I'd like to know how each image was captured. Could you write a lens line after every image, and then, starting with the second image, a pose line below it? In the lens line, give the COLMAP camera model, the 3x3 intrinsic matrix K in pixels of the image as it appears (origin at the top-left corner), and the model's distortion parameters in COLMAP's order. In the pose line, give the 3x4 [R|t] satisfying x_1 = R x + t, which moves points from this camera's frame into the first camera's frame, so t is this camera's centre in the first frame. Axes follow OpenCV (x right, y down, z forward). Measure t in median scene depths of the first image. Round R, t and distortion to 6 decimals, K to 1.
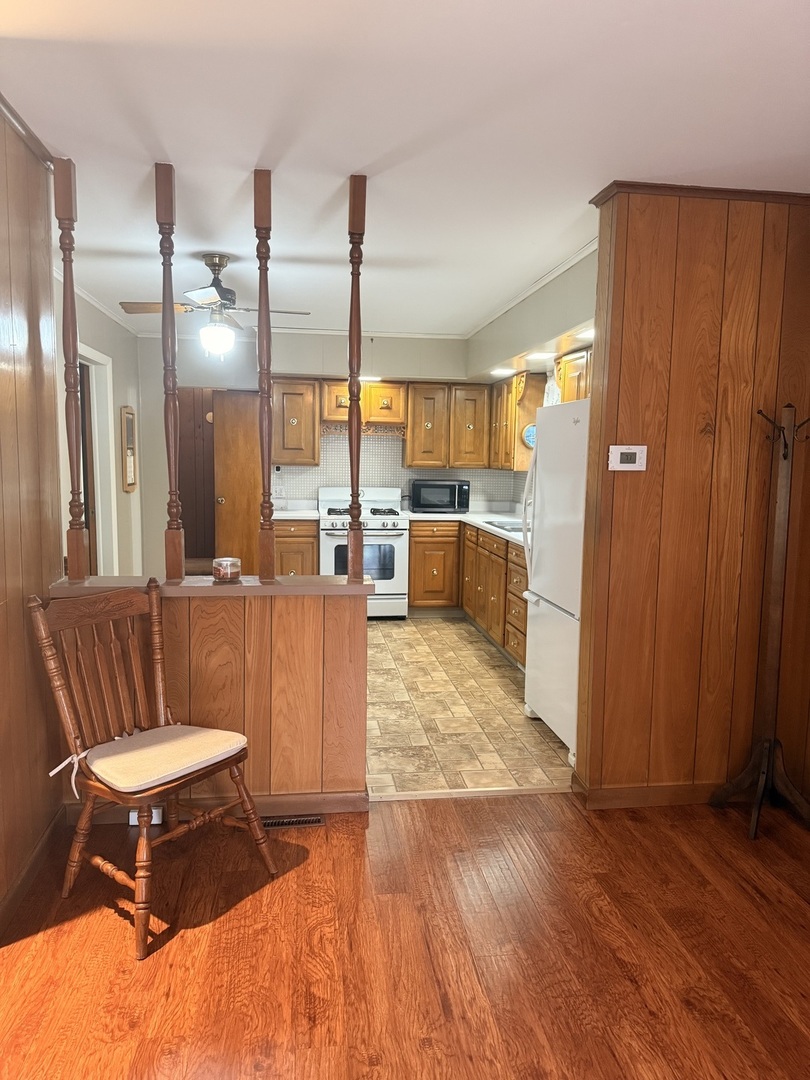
lens RADIAL K [[752.8, 0, 410.1], [0, 752.8, 556.7], [0, 0, 1]] dist [0.069053, -0.078443]
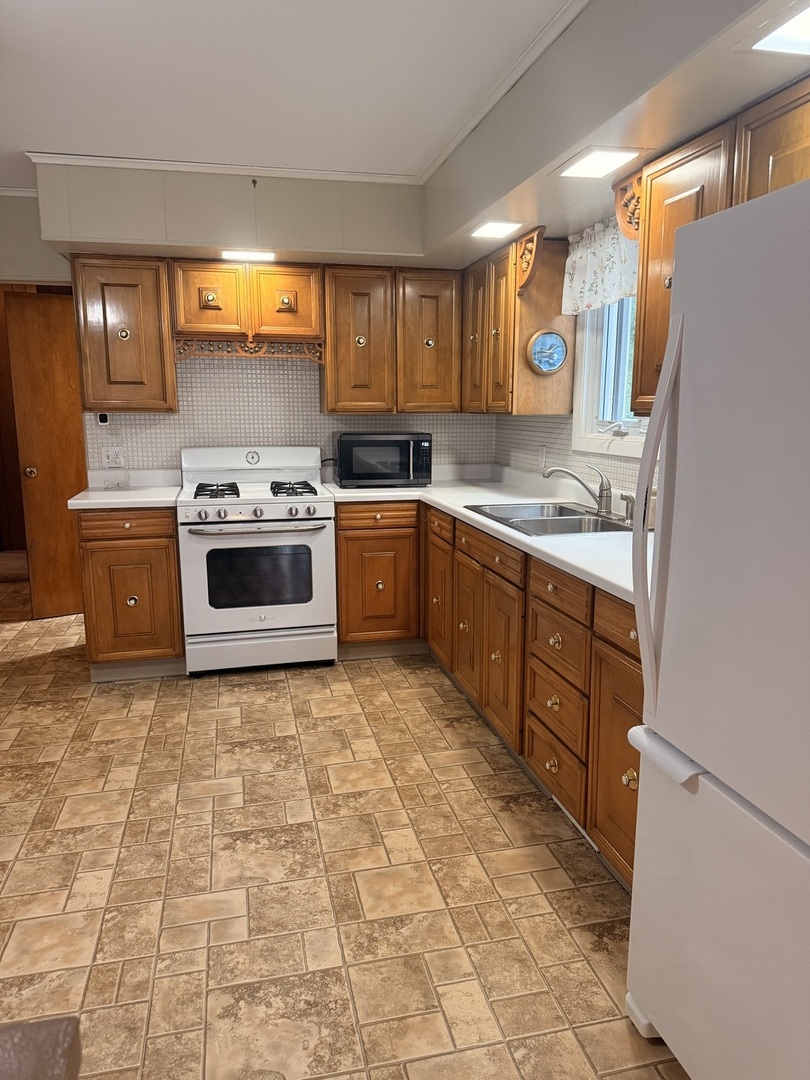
lens RADIAL K [[752.8, 0, 410.1], [0, 752.8, 556.7], [0, 0, 1]] dist [0.069053, -0.078443]
pose [[0.995817, -0.034557, 0.084585, 0.006474], [0.028790, 0.997237, 0.068473, -0.044331], [-0.086717, -0.065752, 0.994061, 0.397396]]
